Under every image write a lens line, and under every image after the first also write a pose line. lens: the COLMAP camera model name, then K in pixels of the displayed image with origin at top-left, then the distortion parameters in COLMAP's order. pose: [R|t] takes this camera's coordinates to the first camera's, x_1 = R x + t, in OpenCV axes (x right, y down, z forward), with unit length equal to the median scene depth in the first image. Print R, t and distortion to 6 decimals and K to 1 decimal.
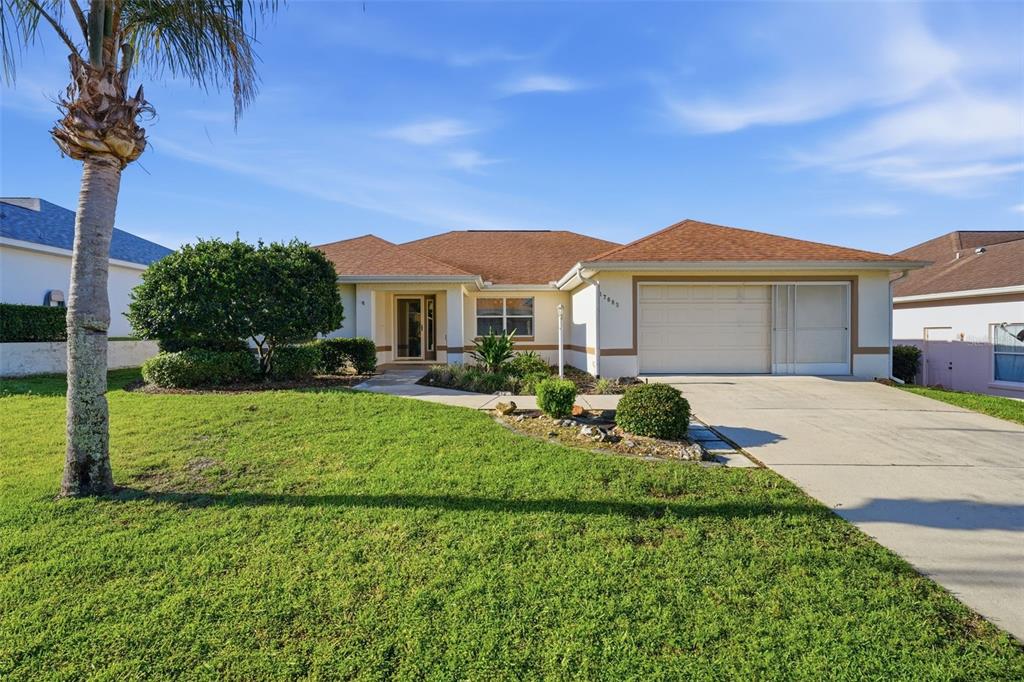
lens RADIAL K [[445.0, 0, 518.2], [0, 445.0, 341.7], [0, 0, 1]] dist [-0.019049, 0.018971]
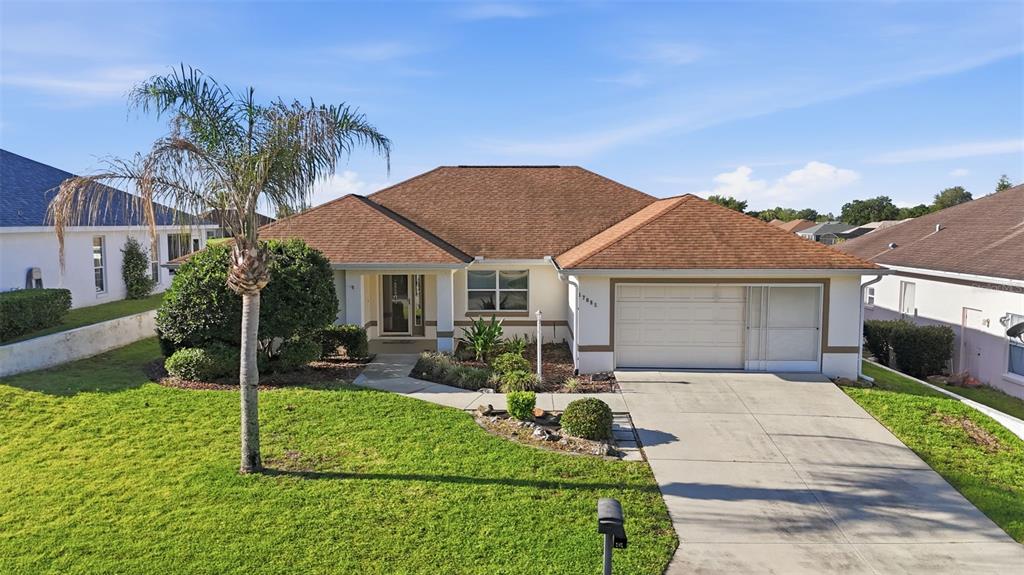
lens RADIAL K [[747.4, 0, 517.2], [0, 747.4, 293.8], [0, 0, 1]] dist [0.102089, -0.099723]
pose [[0.999143, 0.007292, -0.040739, 0.144425], [-0.003698, 0.996148, 0.087607, -0.359236], [0.041221, -0.087381, 0.995322, -1.081344]]
